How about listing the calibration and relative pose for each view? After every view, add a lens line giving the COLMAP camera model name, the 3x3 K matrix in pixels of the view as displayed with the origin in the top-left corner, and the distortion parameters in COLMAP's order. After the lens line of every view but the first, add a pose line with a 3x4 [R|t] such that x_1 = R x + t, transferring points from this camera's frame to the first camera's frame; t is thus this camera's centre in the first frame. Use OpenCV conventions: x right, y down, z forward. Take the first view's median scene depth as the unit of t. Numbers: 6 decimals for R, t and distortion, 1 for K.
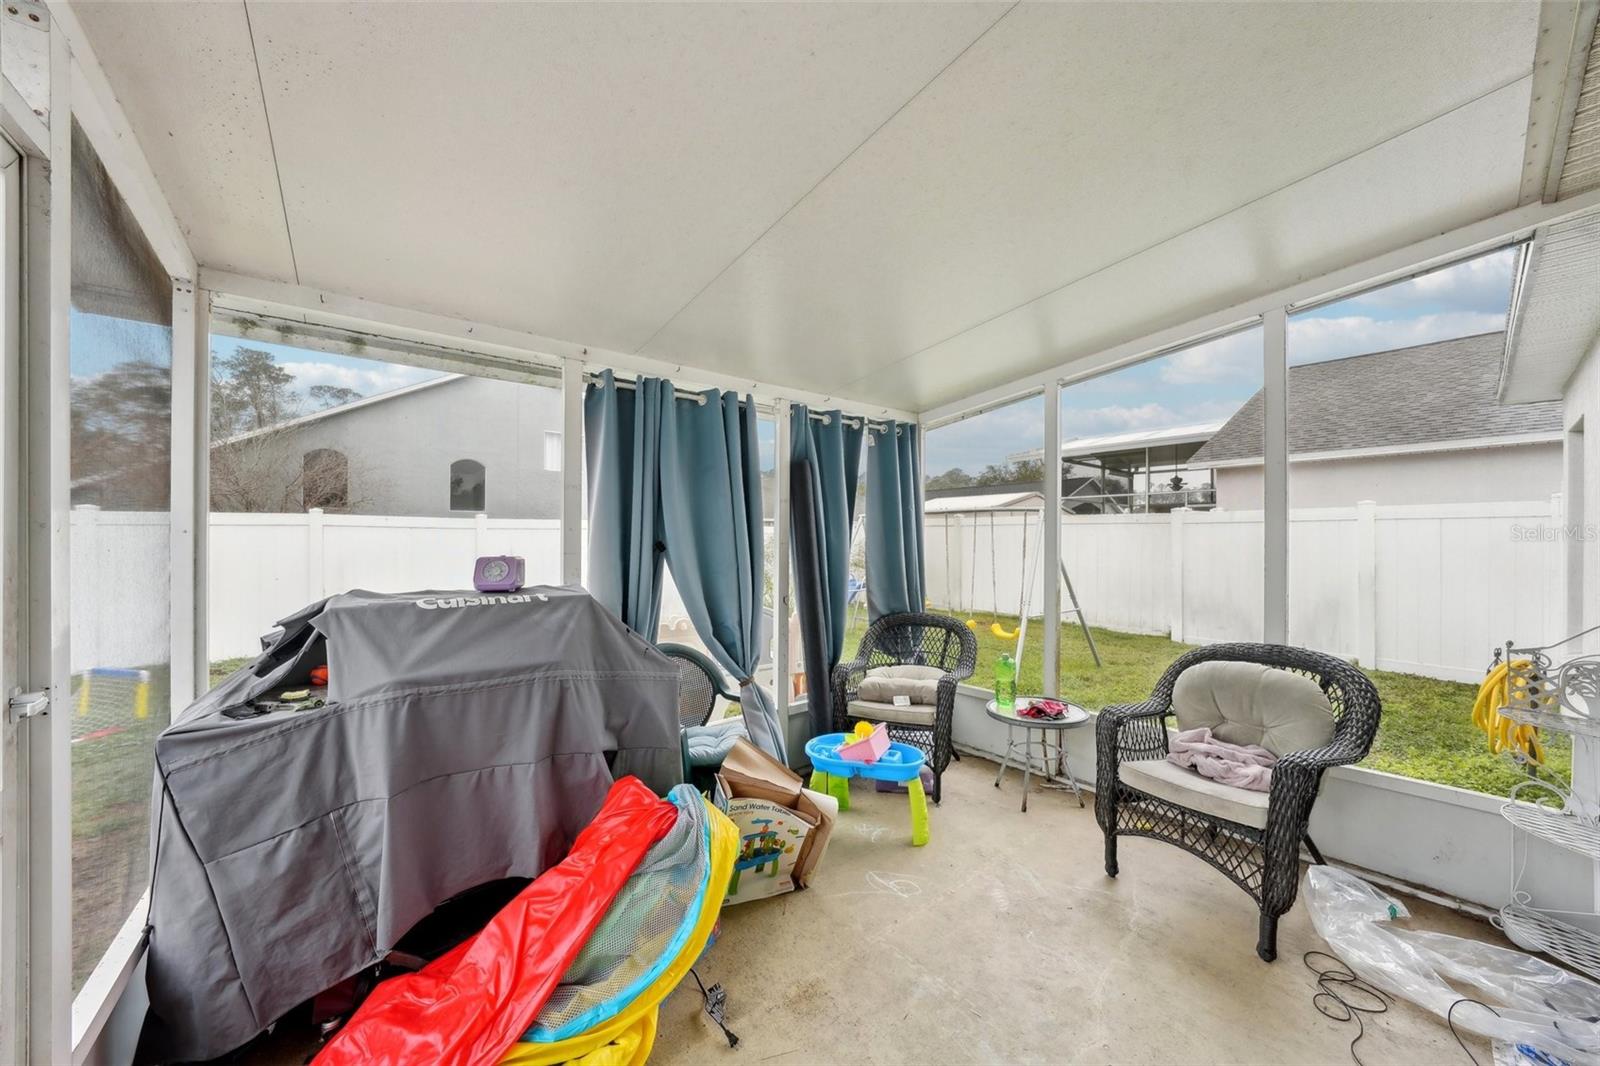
lens RADIAL K [[553.5, 0, 792.8], [0, 553.5, 536.9], [0, 0, 1]] dist [-0.015134, 0.000015]
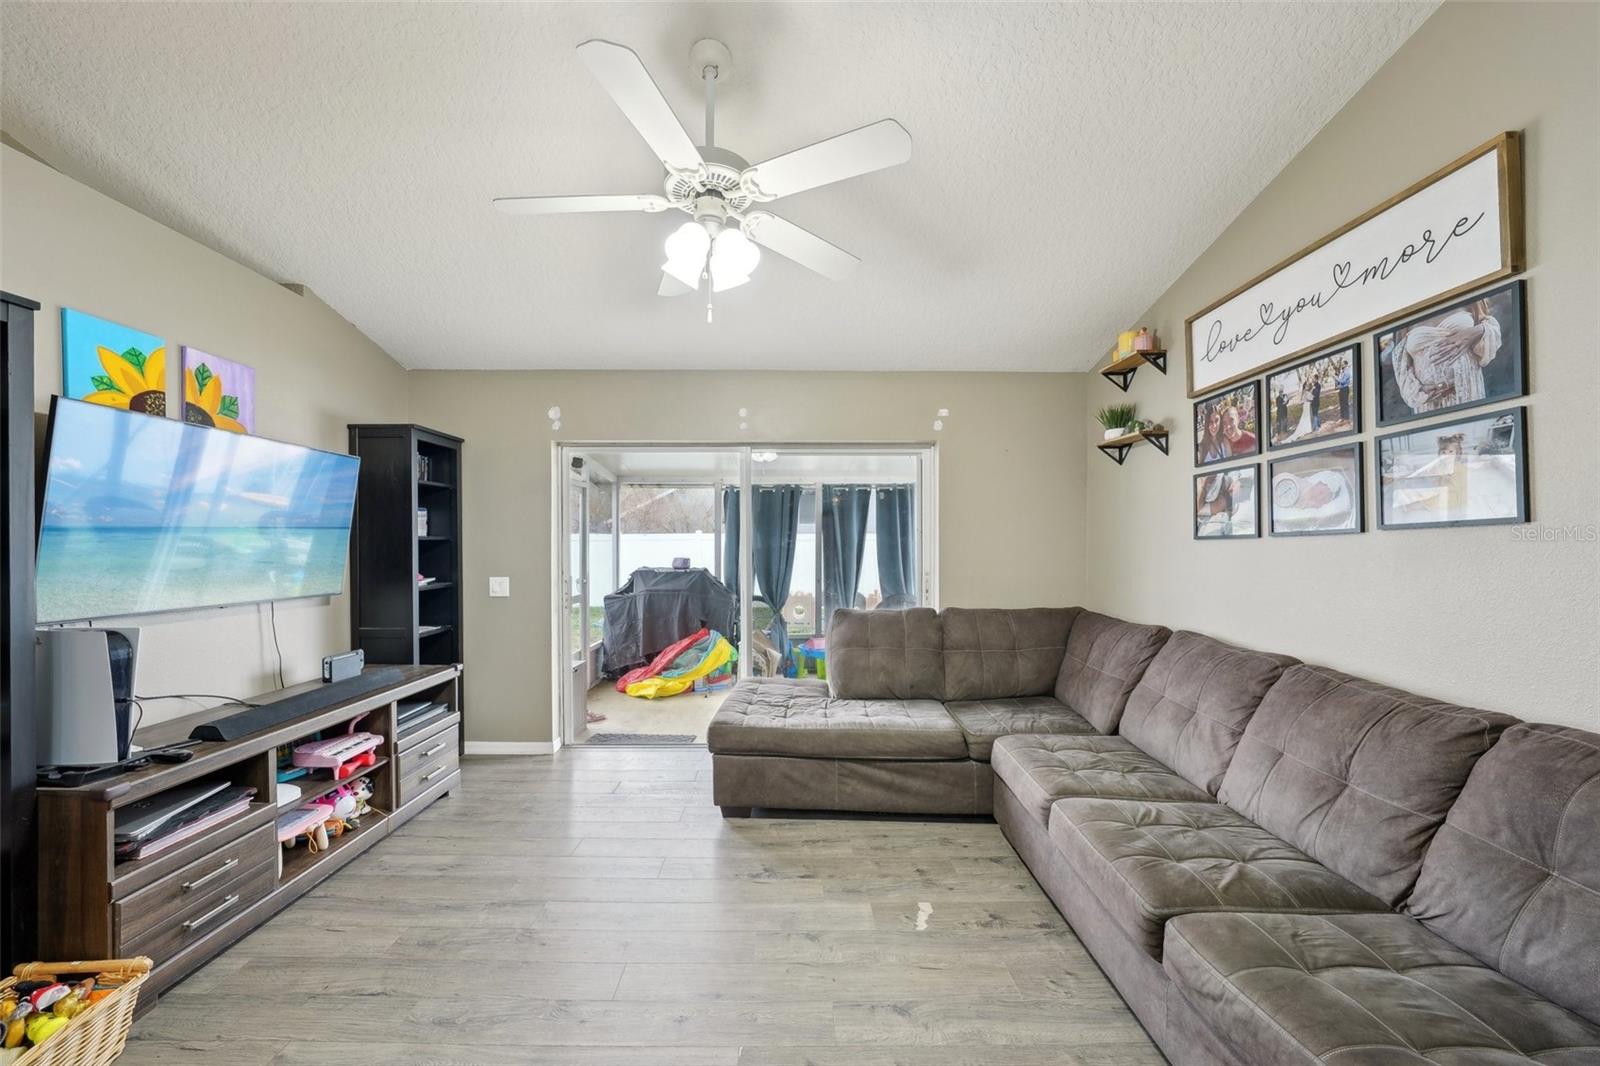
lens RADIAL K [[583.1, 0, 791.6], [0, 583.1, 544.2], [0, 0, 1]] dist [-0.008062, 0.000850]
pose [[0.786993, -0.003556, -0.616951, 1.494405], [0.003175, 0.999993, -0.001714, -0.023958], [0.616953, -0.000609, 0.786999, -0.907632]]
